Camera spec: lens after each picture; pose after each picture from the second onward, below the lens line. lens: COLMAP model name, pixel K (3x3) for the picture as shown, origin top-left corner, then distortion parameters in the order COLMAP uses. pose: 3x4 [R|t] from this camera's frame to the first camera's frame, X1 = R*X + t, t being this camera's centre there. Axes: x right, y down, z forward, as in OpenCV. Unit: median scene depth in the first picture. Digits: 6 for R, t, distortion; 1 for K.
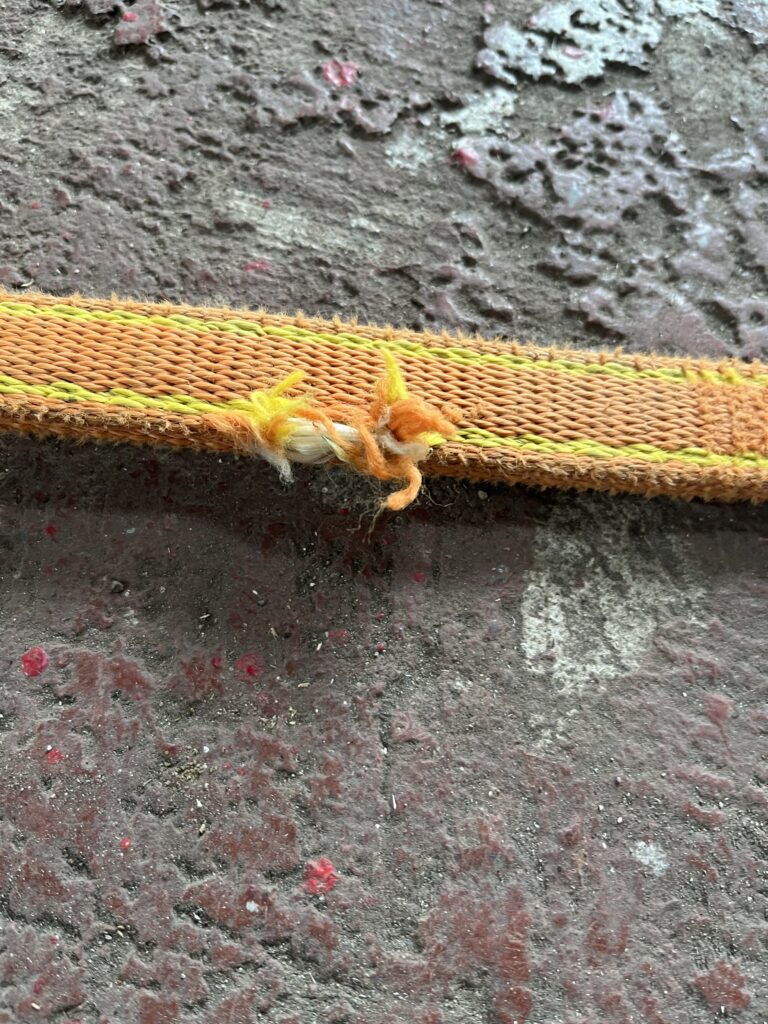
lens RADIAL K [[765.4, 0, 384.0], [0, 765.4, 512.0], [0, 0, 1]] dist [0.080525, -0.119400]
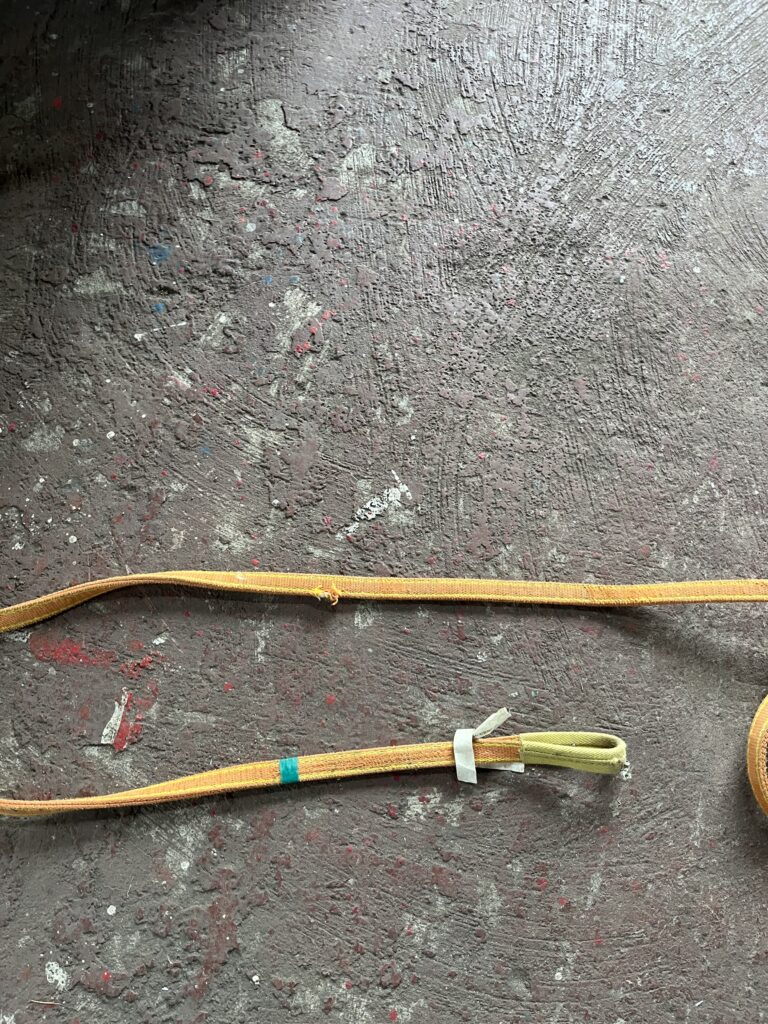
lens RADIAL K [[765.4, 0, 384.0], [0, 765.4, 512.0], [0, 0, 1]] dist [0.080525, -0.119400]
pose [[0.998241, -0.032618, -0.049516, 0.691696], [0.033190, 0.999391, 0.010779, -0.744841], [0.049134, -0.012404, 0.998715, -4.949952]]
